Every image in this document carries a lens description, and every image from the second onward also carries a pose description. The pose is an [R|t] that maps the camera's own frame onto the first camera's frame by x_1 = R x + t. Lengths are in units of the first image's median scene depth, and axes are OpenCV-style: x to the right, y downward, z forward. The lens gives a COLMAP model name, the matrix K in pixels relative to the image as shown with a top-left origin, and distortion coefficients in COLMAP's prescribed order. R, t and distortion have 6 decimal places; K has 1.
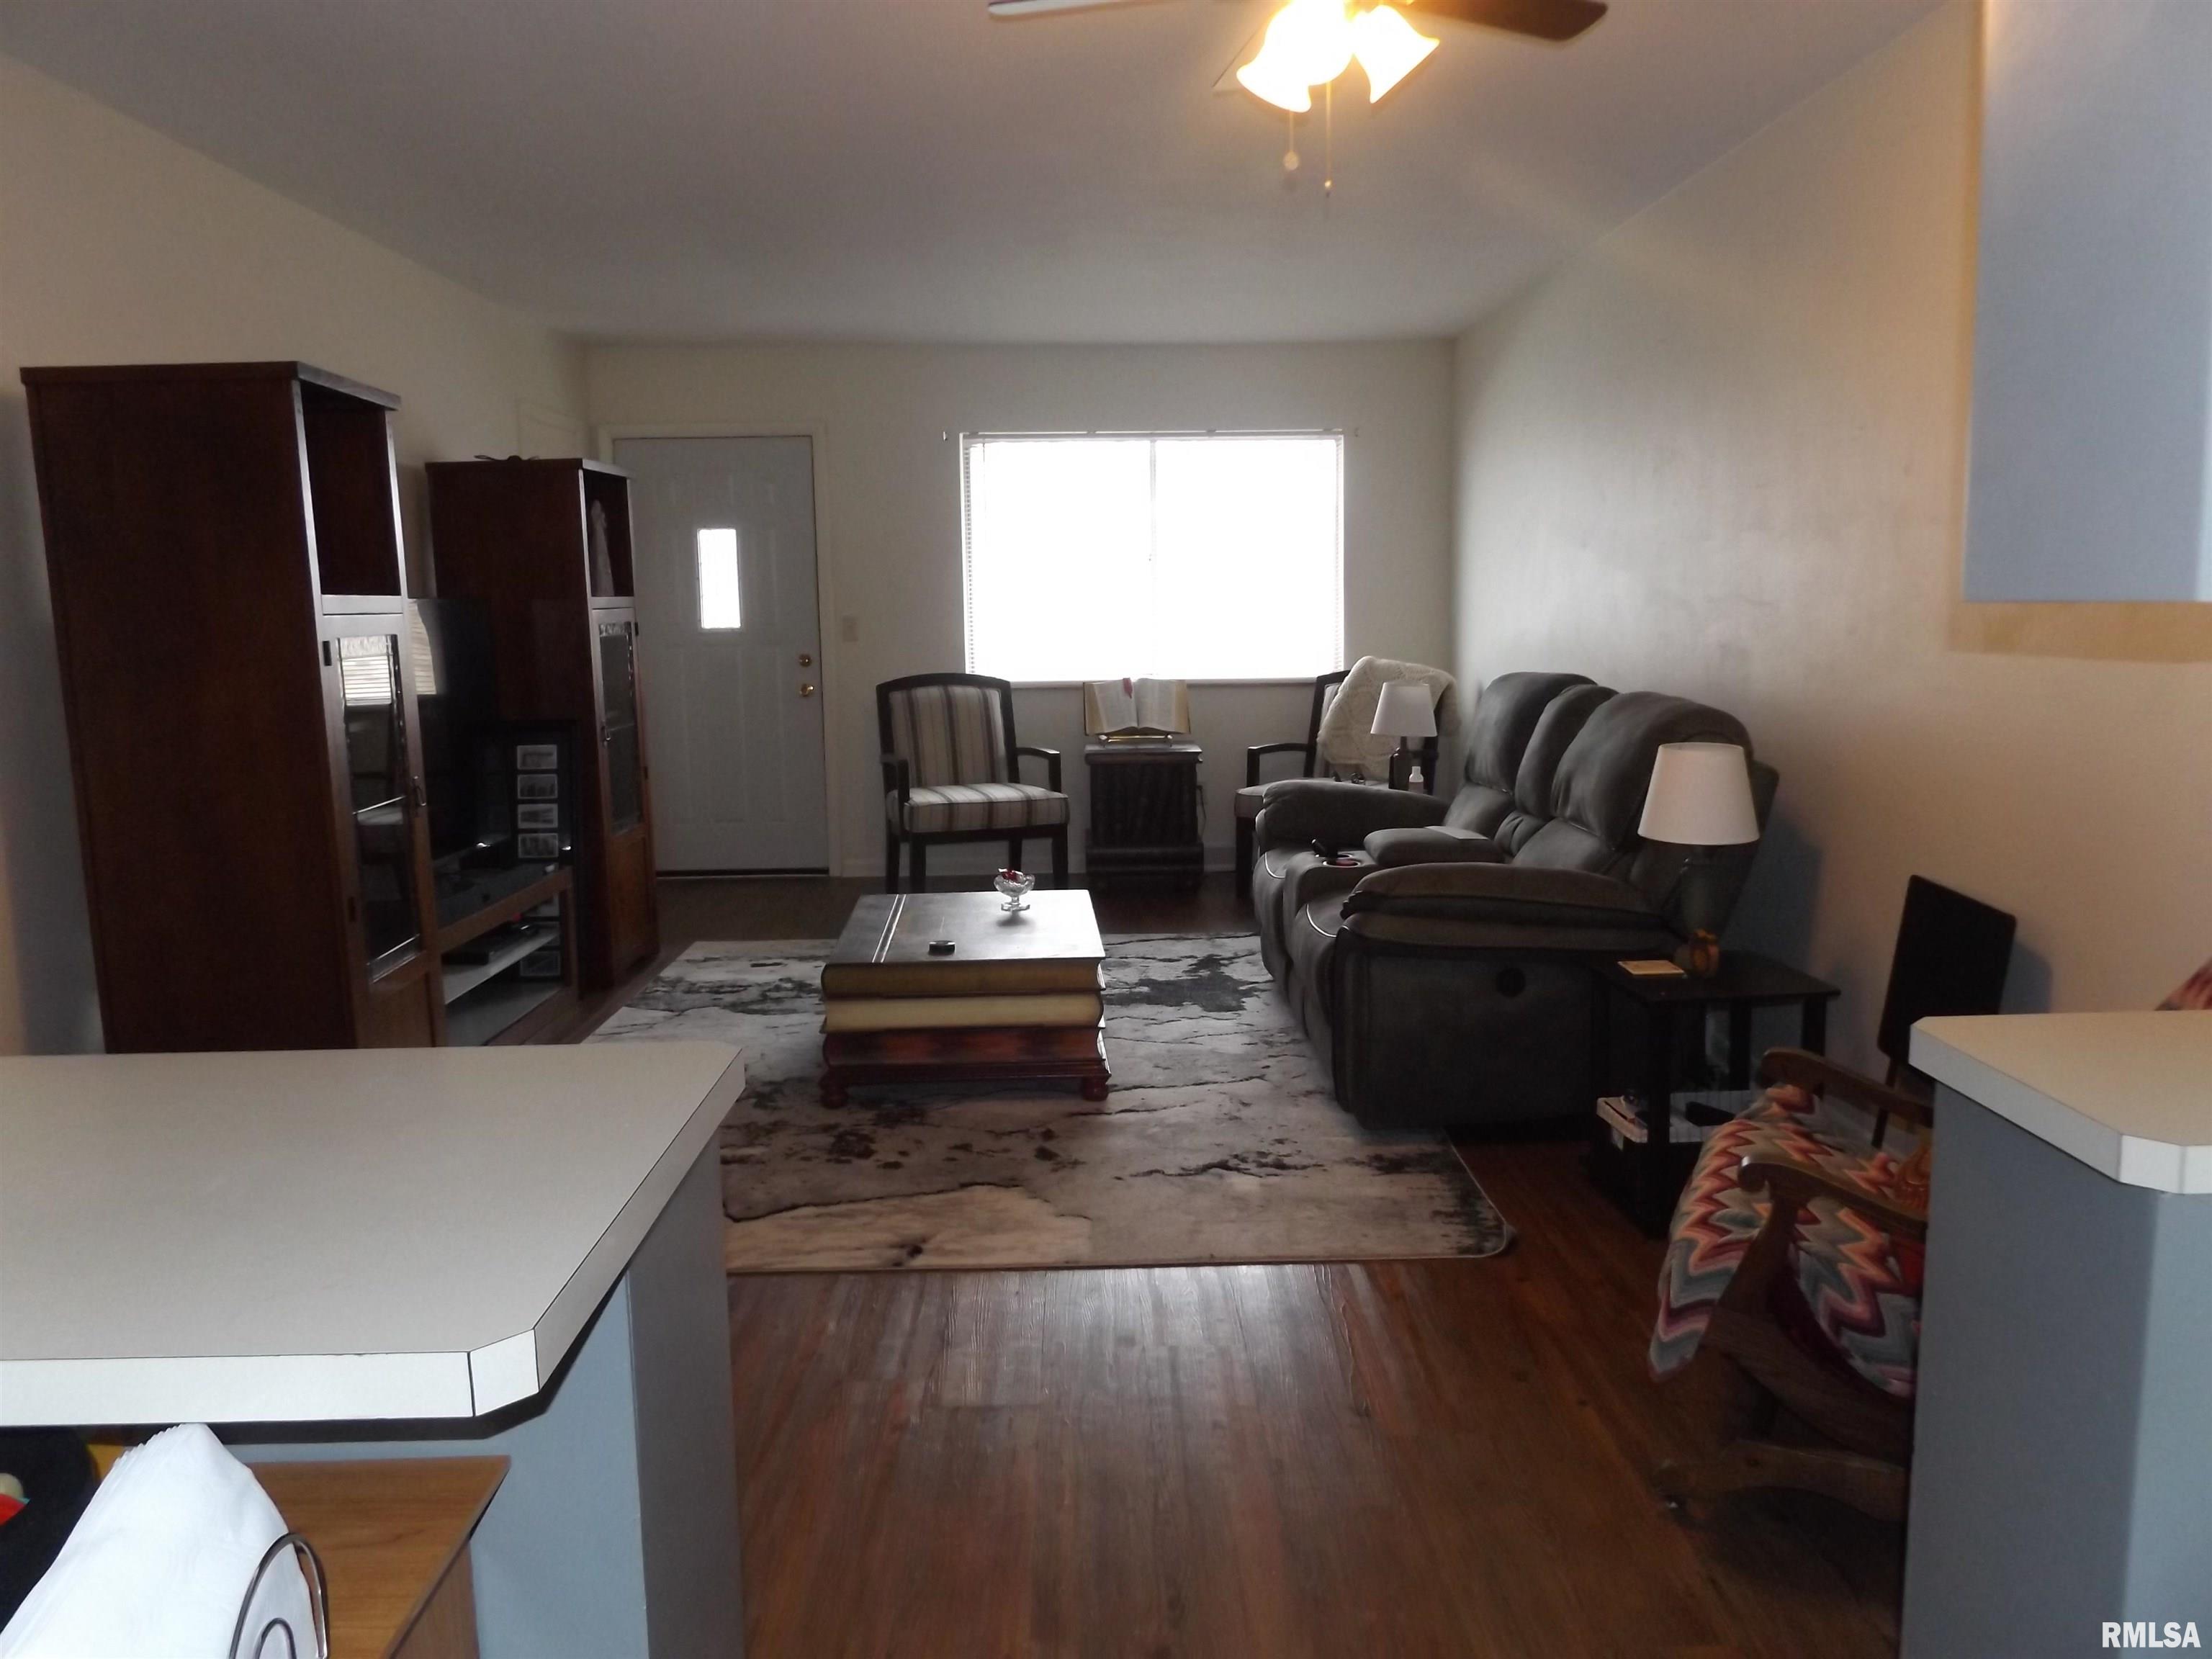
lens RADIAL K [[1662.6, 0, 1106.0], [0, 1662.6, 829.5], [0, 0, 1]] dist [0.001652, 0.002557]
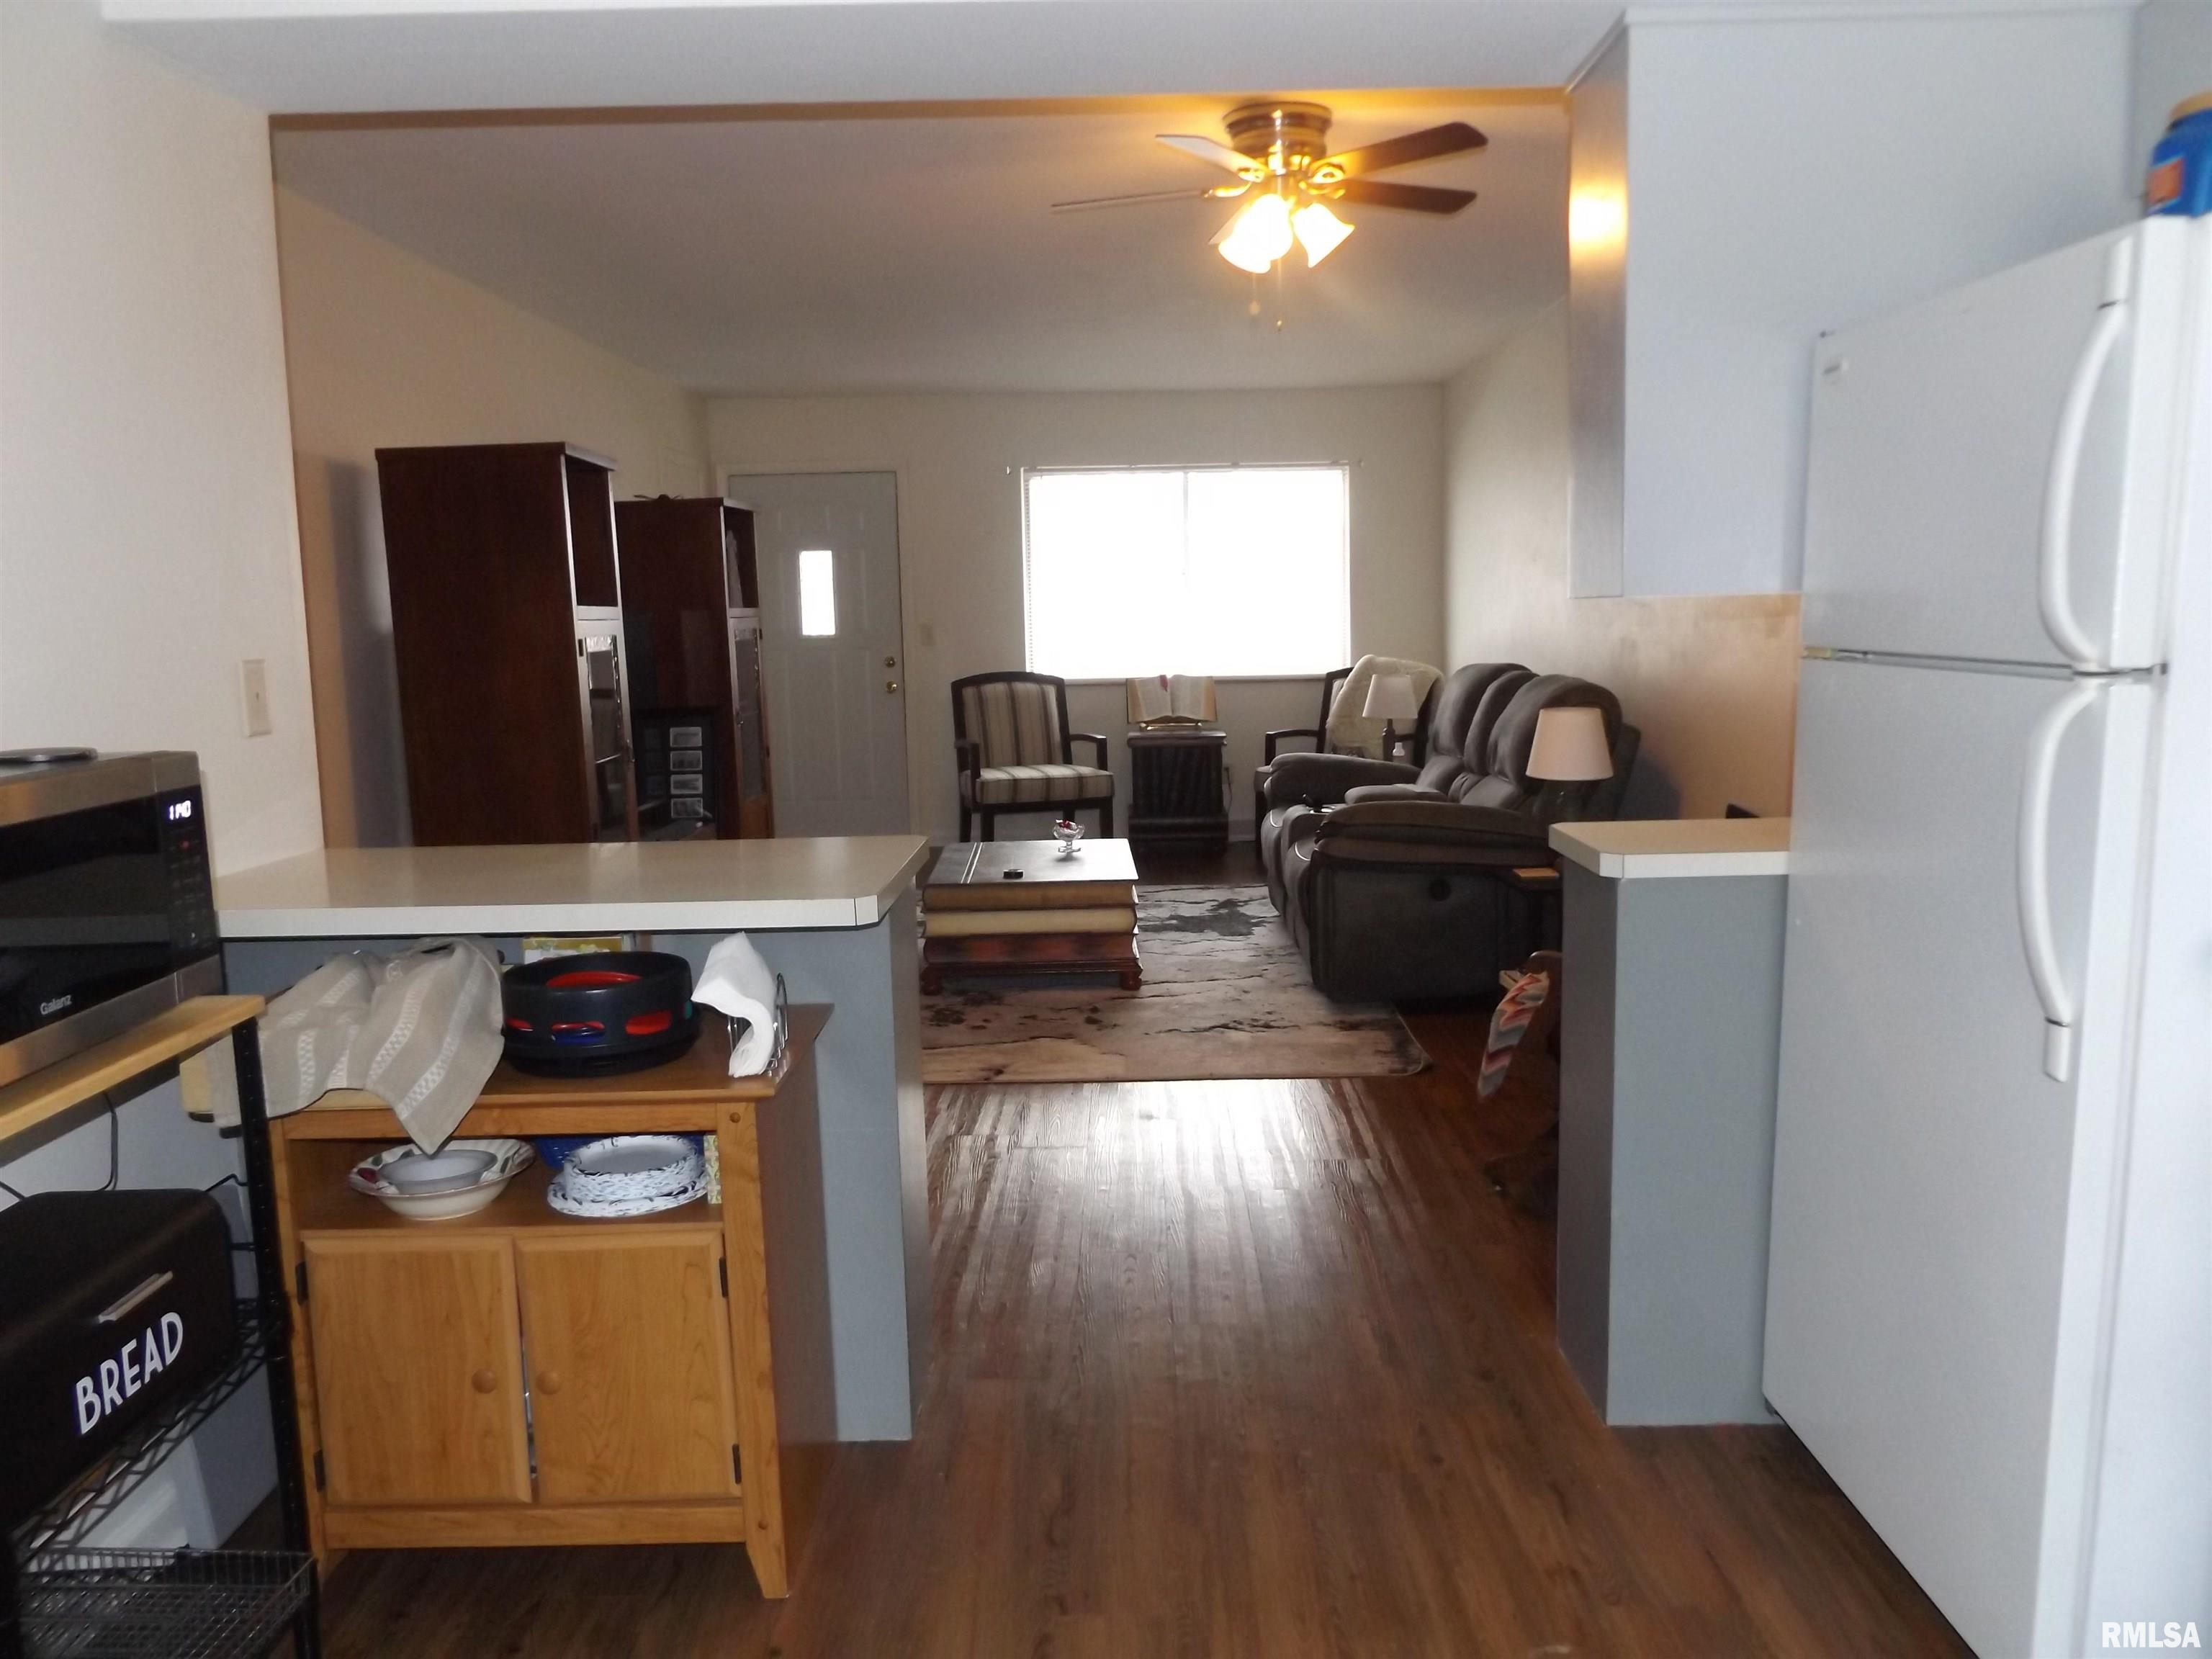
lens RADIAL K [[1662.6, 0, 1106.0], [0, 1662.6, 829.5], [0, 0, 1]] dist [0.001652, 0.002557]
pose [[0.999498, -0.002998, -0.031533, 0.014137], [0.002775, 0.999971, -0.007120, 0.042602], [0.031554, 0.007029, 0.999477, -0.281596]]
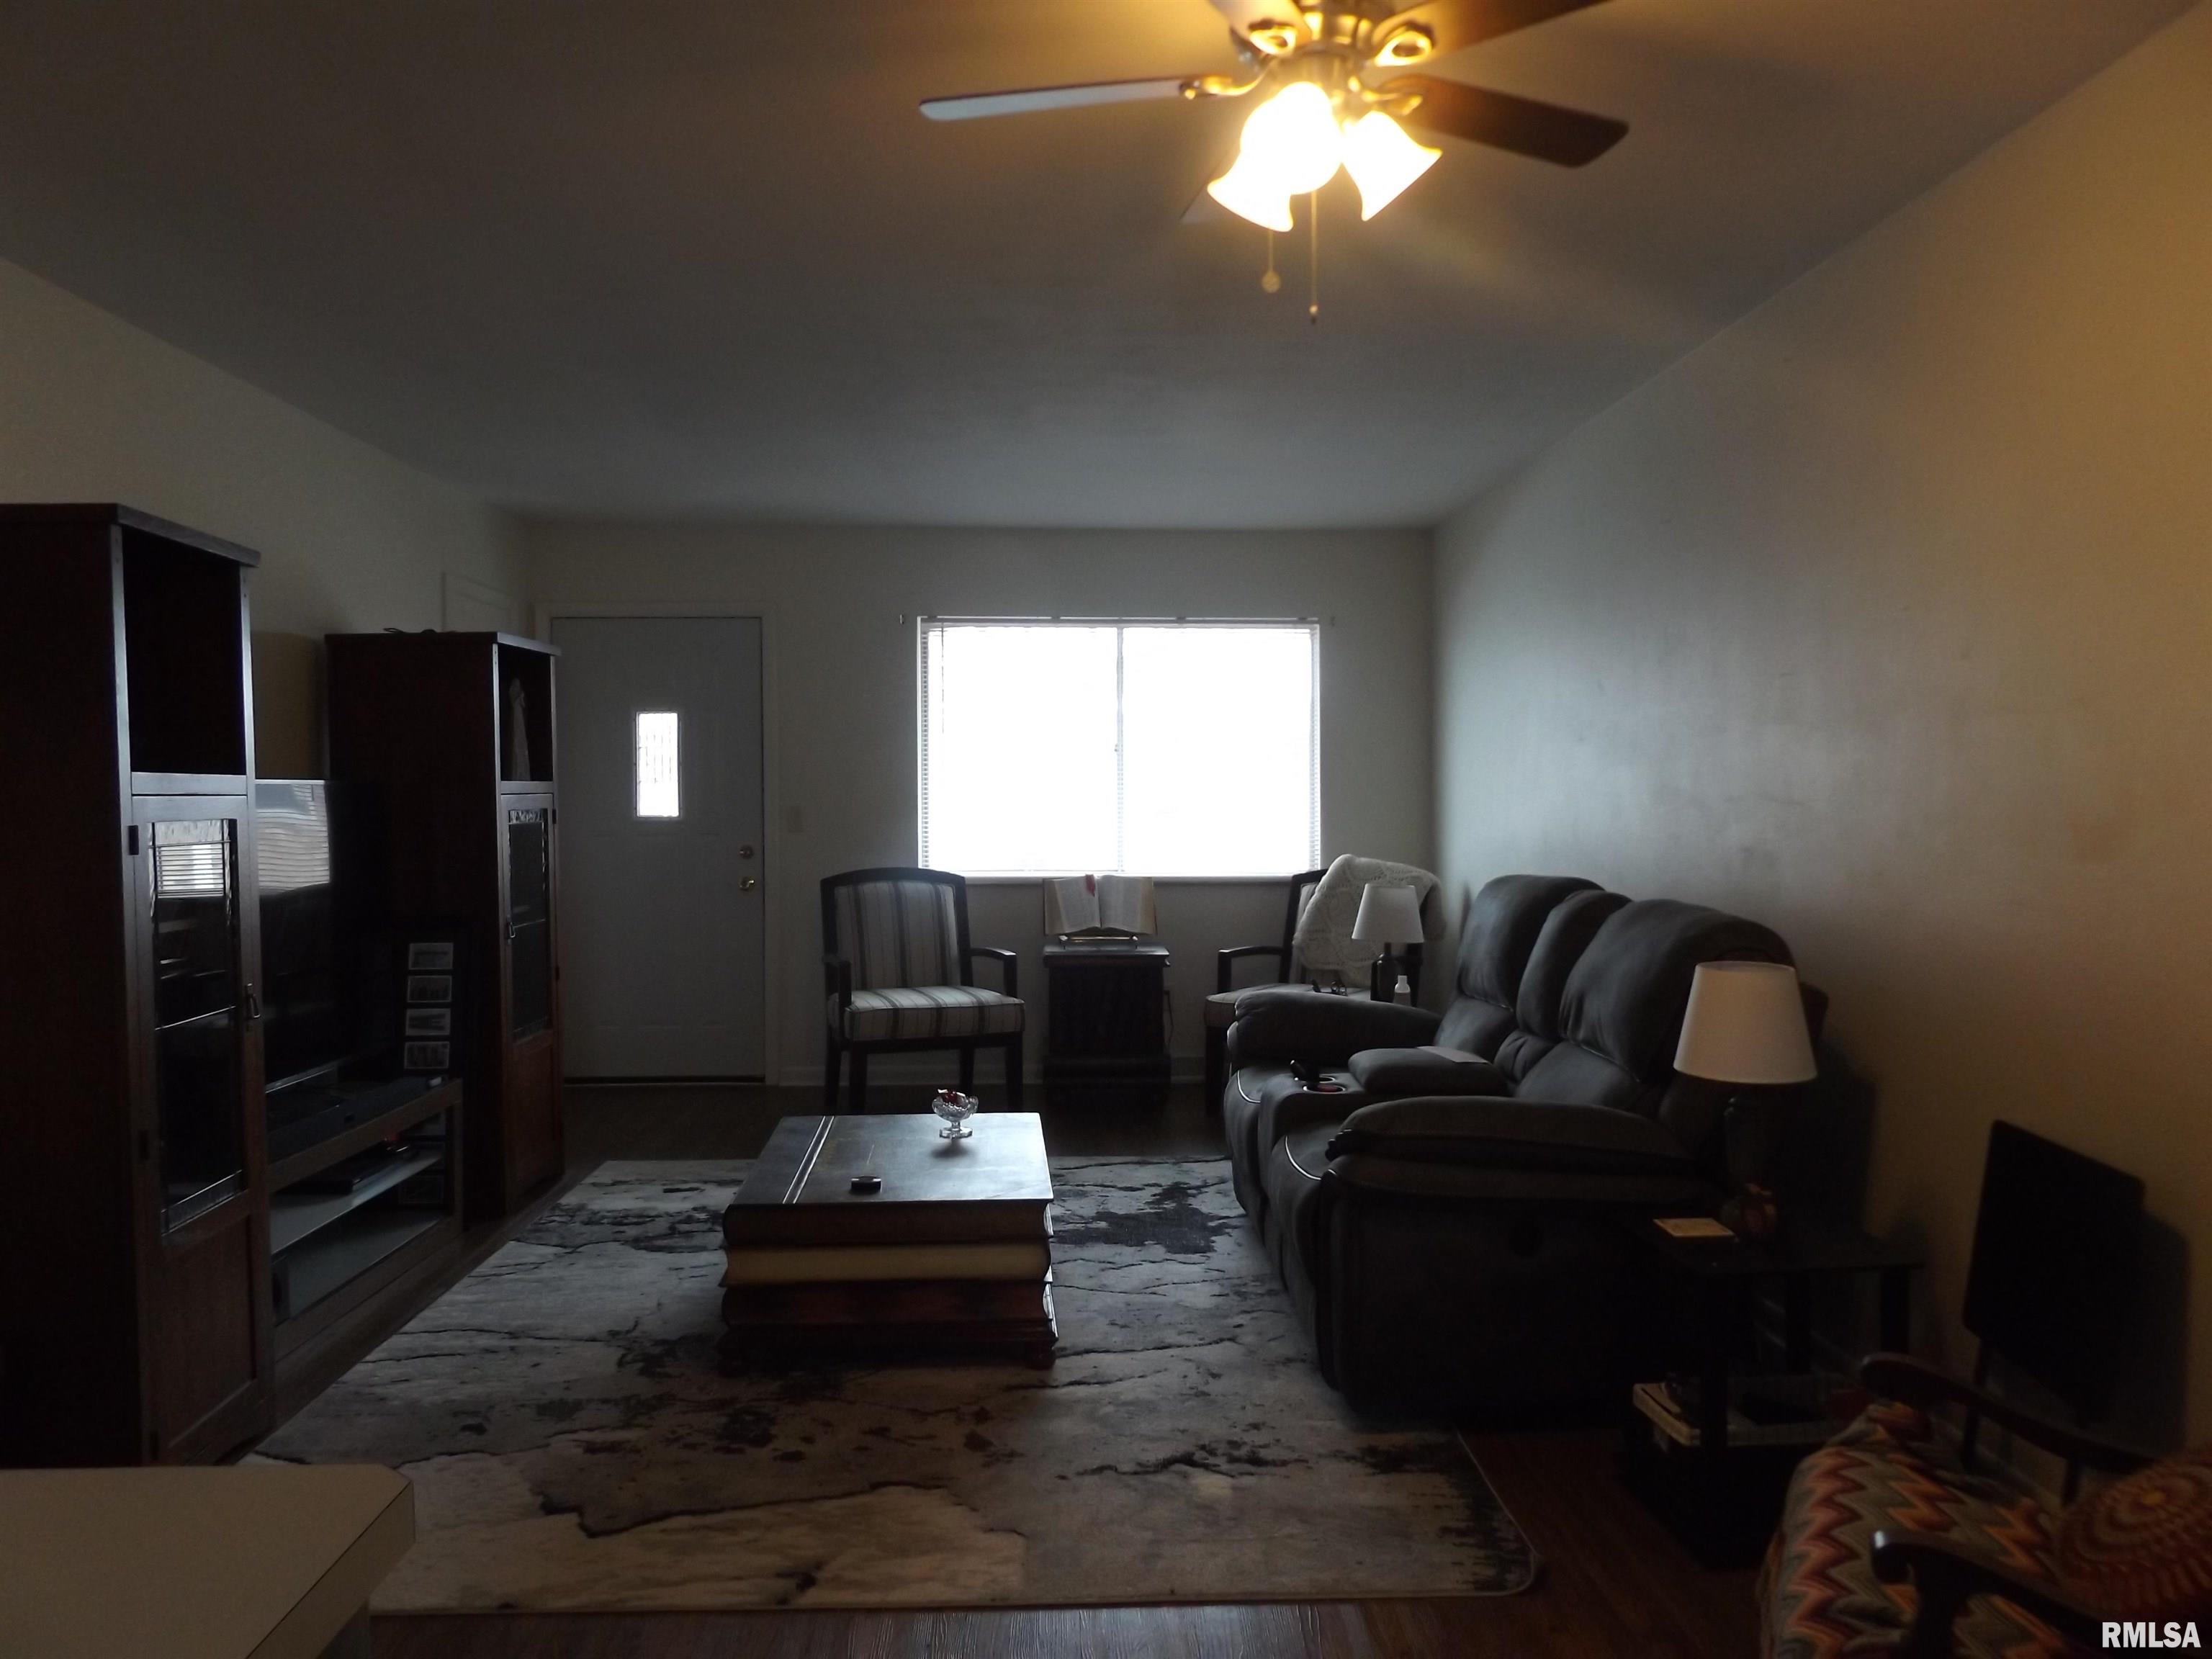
lens RADIAL K [[1662.6, 0, 1106.0], [0, 1662.6, 829.5], [0, 0, 1]] dist [0.001652, 0.002557]
pose [[0.999792, 0.011913, 0.016582, 0.009493], [-0.009913, 0.993218, -0.115845, -0.012973], [-0.017849, 0.115657, 0.993129, 0.107439]]
